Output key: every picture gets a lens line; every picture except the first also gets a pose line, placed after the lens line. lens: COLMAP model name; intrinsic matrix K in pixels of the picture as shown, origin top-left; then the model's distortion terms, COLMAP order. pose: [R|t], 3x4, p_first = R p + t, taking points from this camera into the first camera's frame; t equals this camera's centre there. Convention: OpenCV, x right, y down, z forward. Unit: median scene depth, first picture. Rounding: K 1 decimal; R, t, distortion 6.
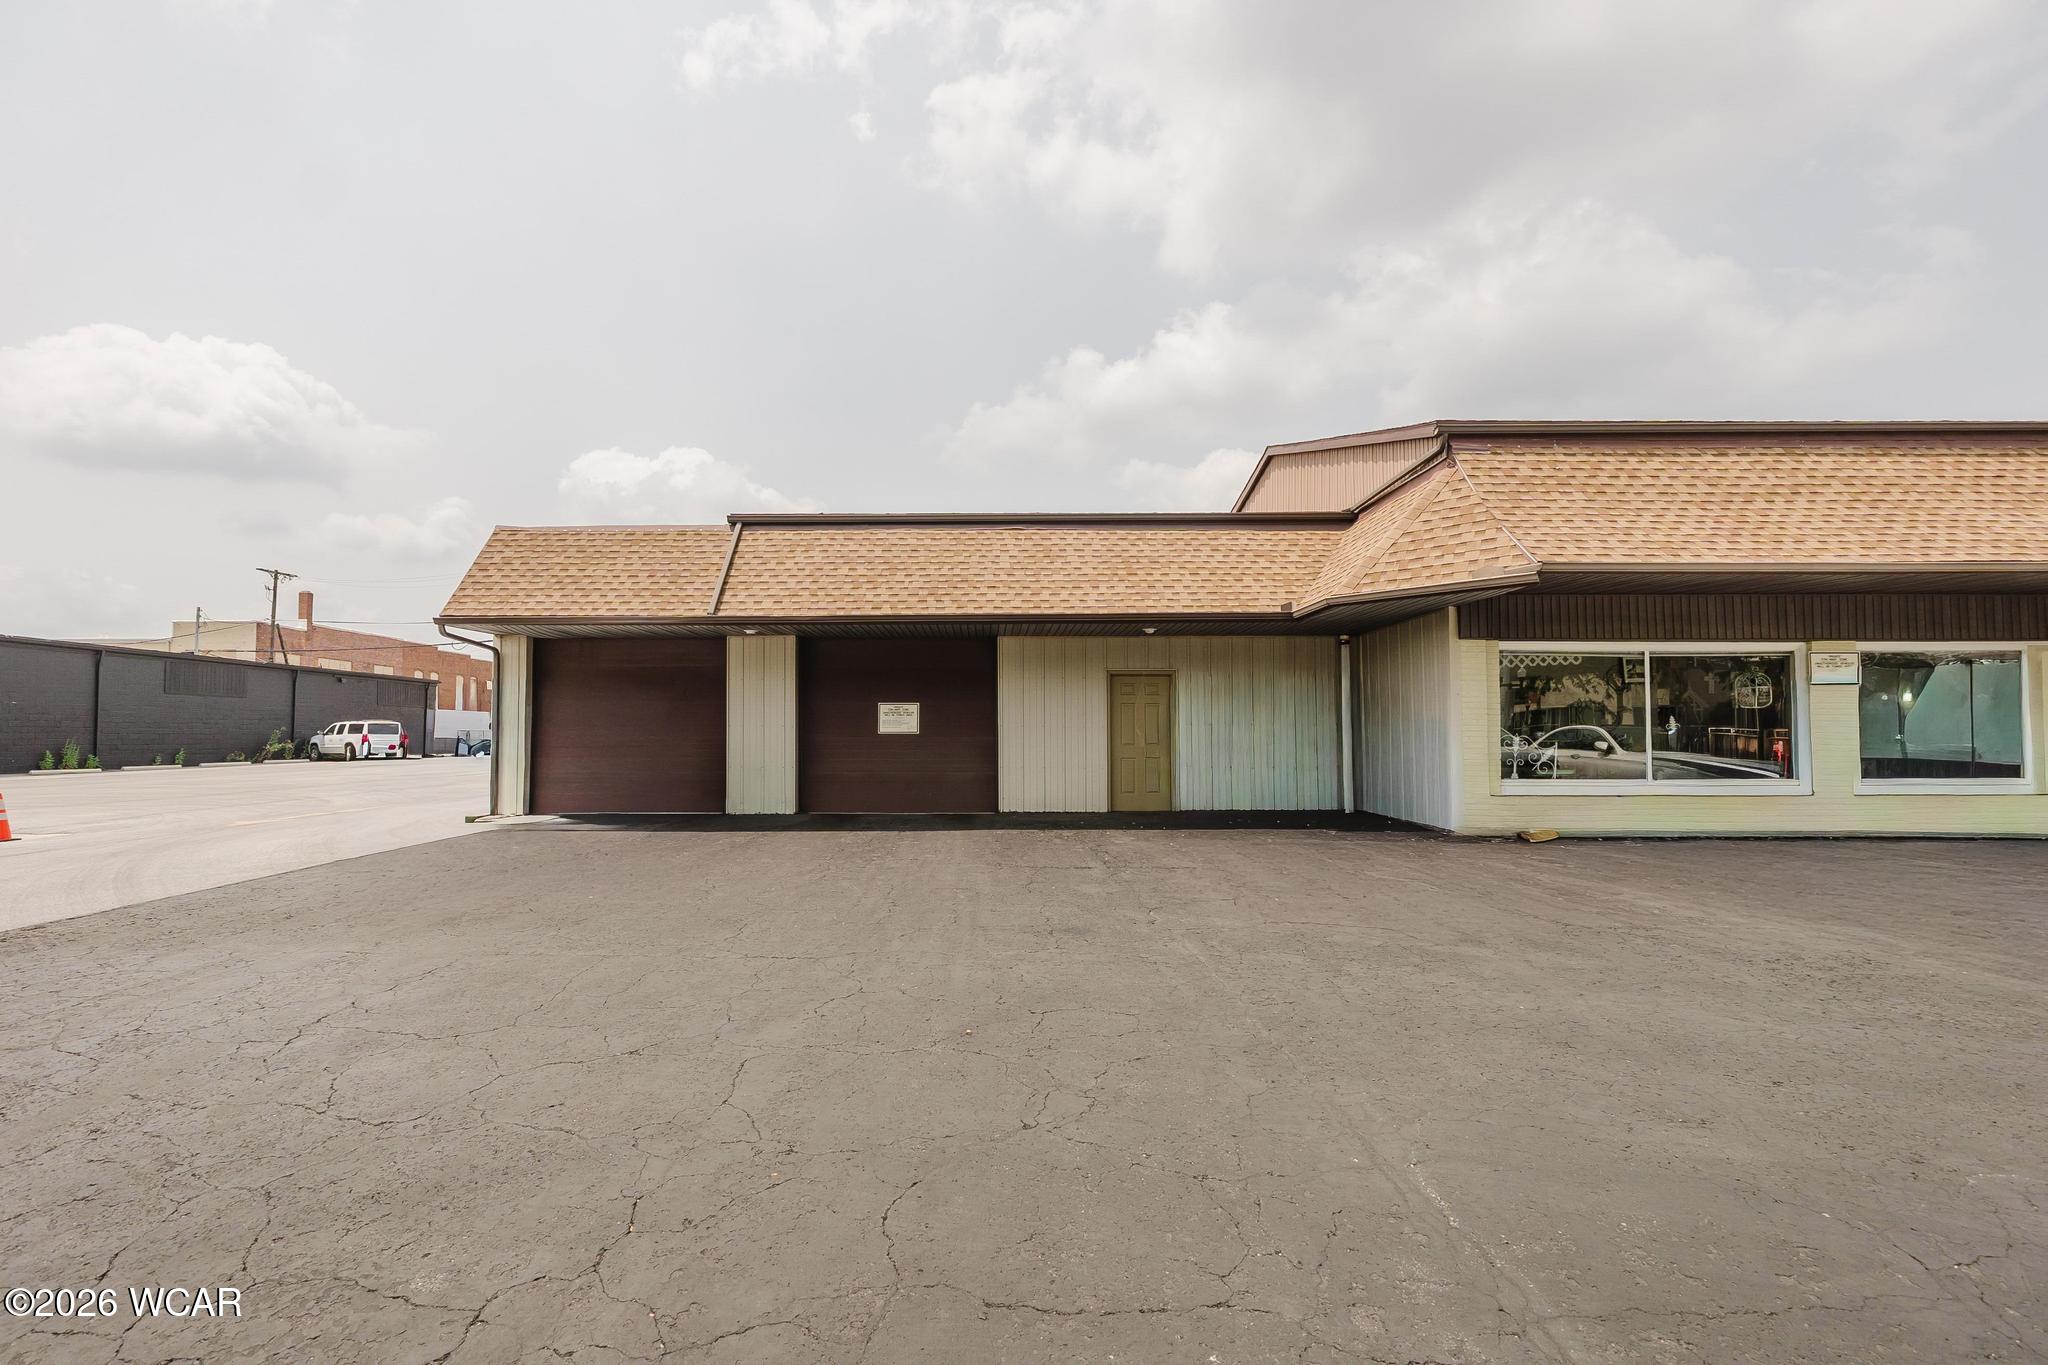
lens RADIAL K [[893.1, 0, 1022.9], [0, 893.1, 688.9], [0, 0, 1]] dist [-0.003750, -0.001489]
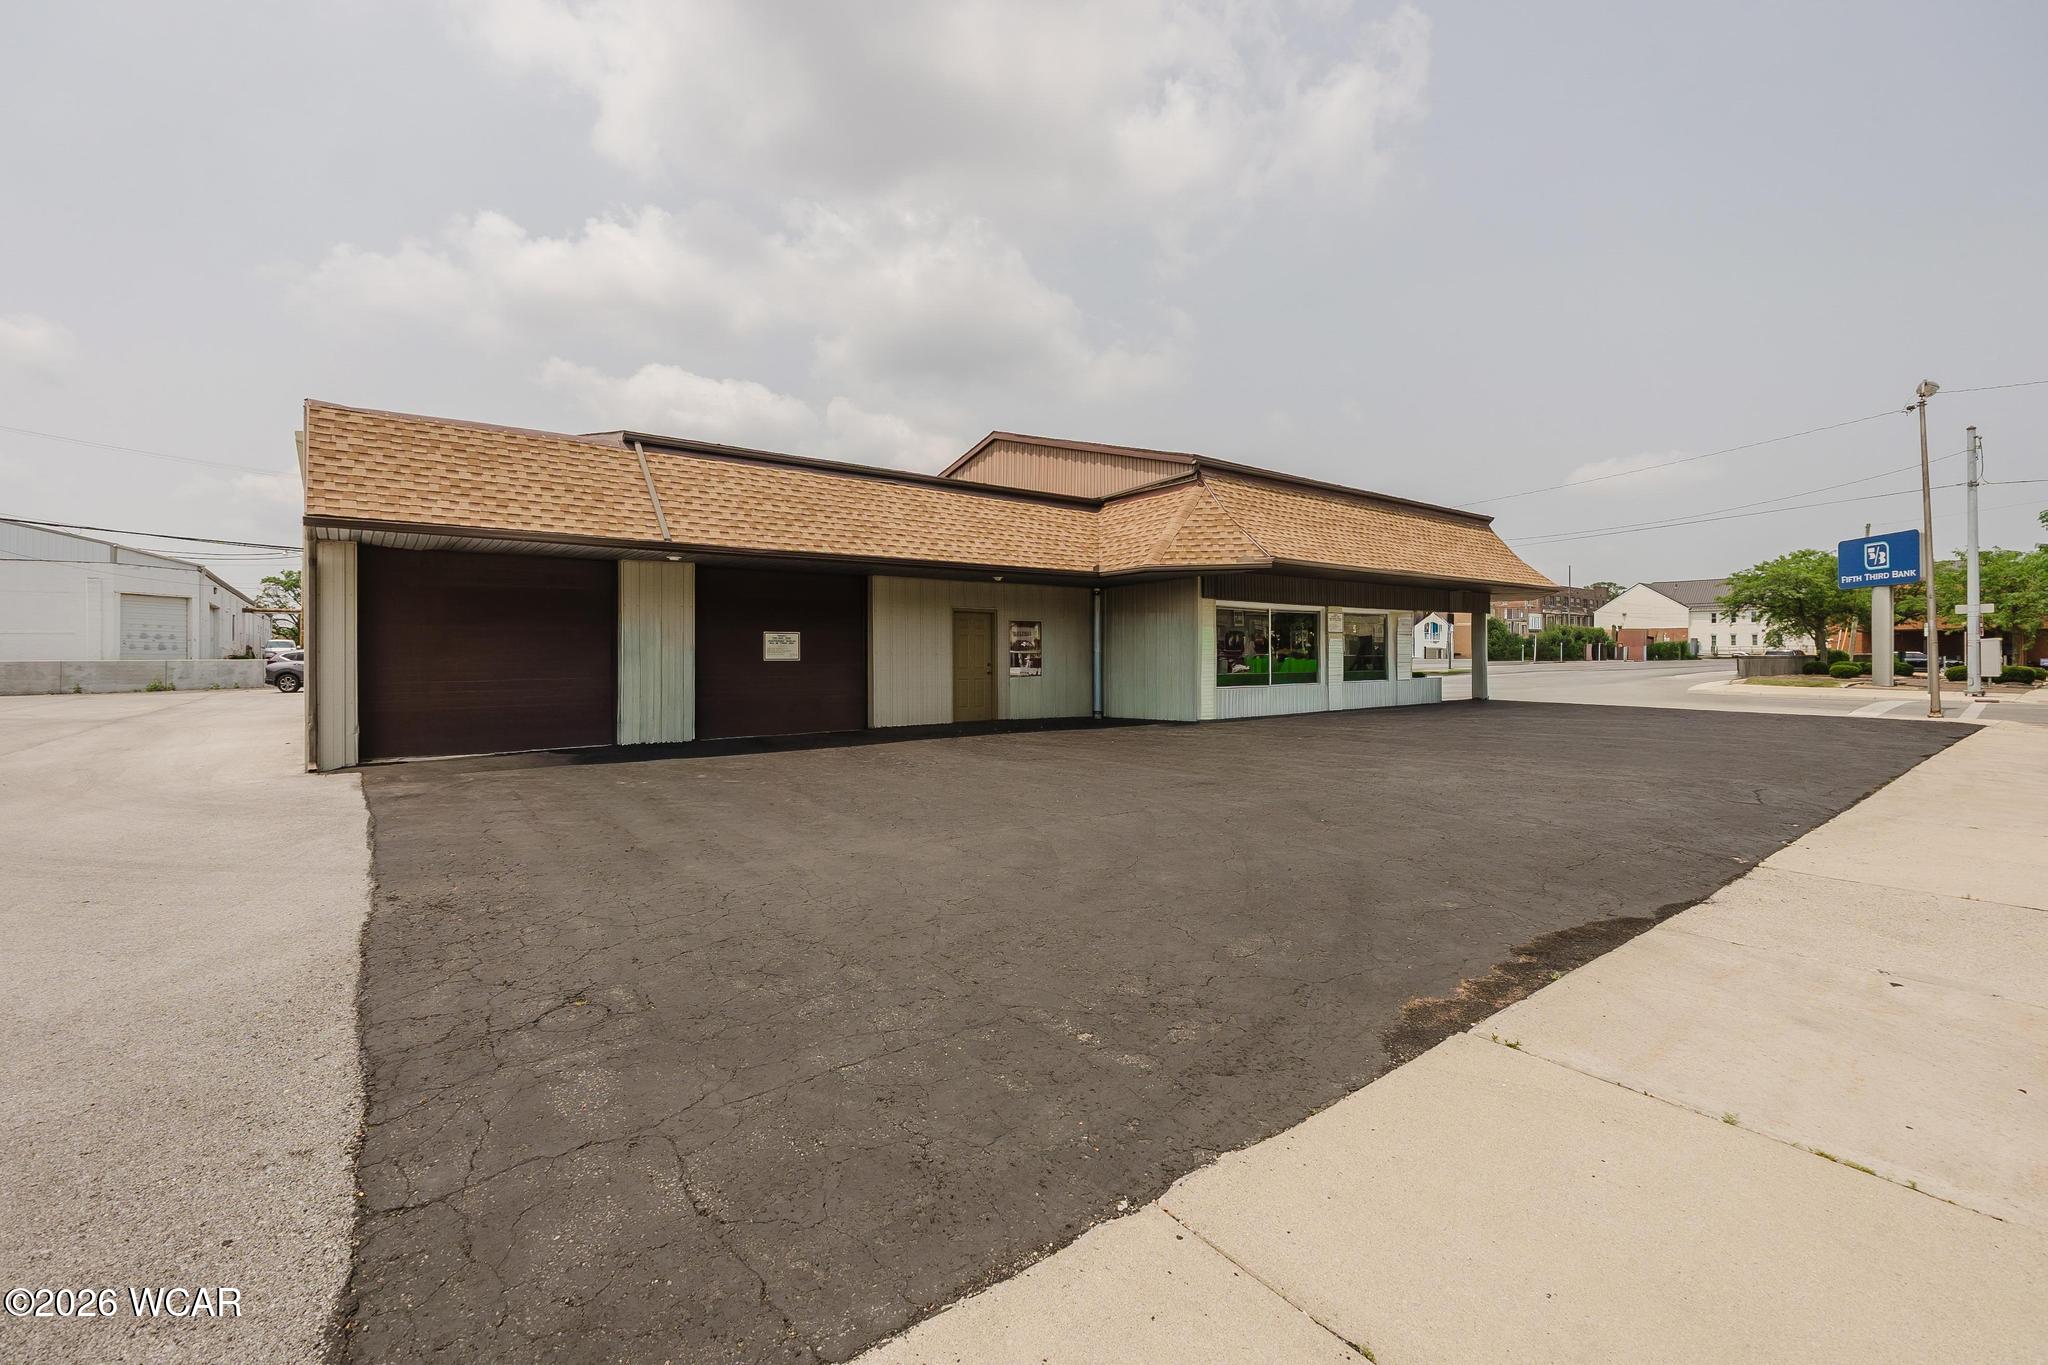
lens RADIAL K [[893.1, 0, 1035.5], [0, 893.1, 661.9], [0, 0, 1]] dist [-0.003750, -0.001489]
pose [[0.772805, -0.005691, 0.634619, -0.592655], [-0.025160, 0.998899, 0.039596, 0.001349], [-0.634145, -0.046567, 0.771811, -0.022098]]
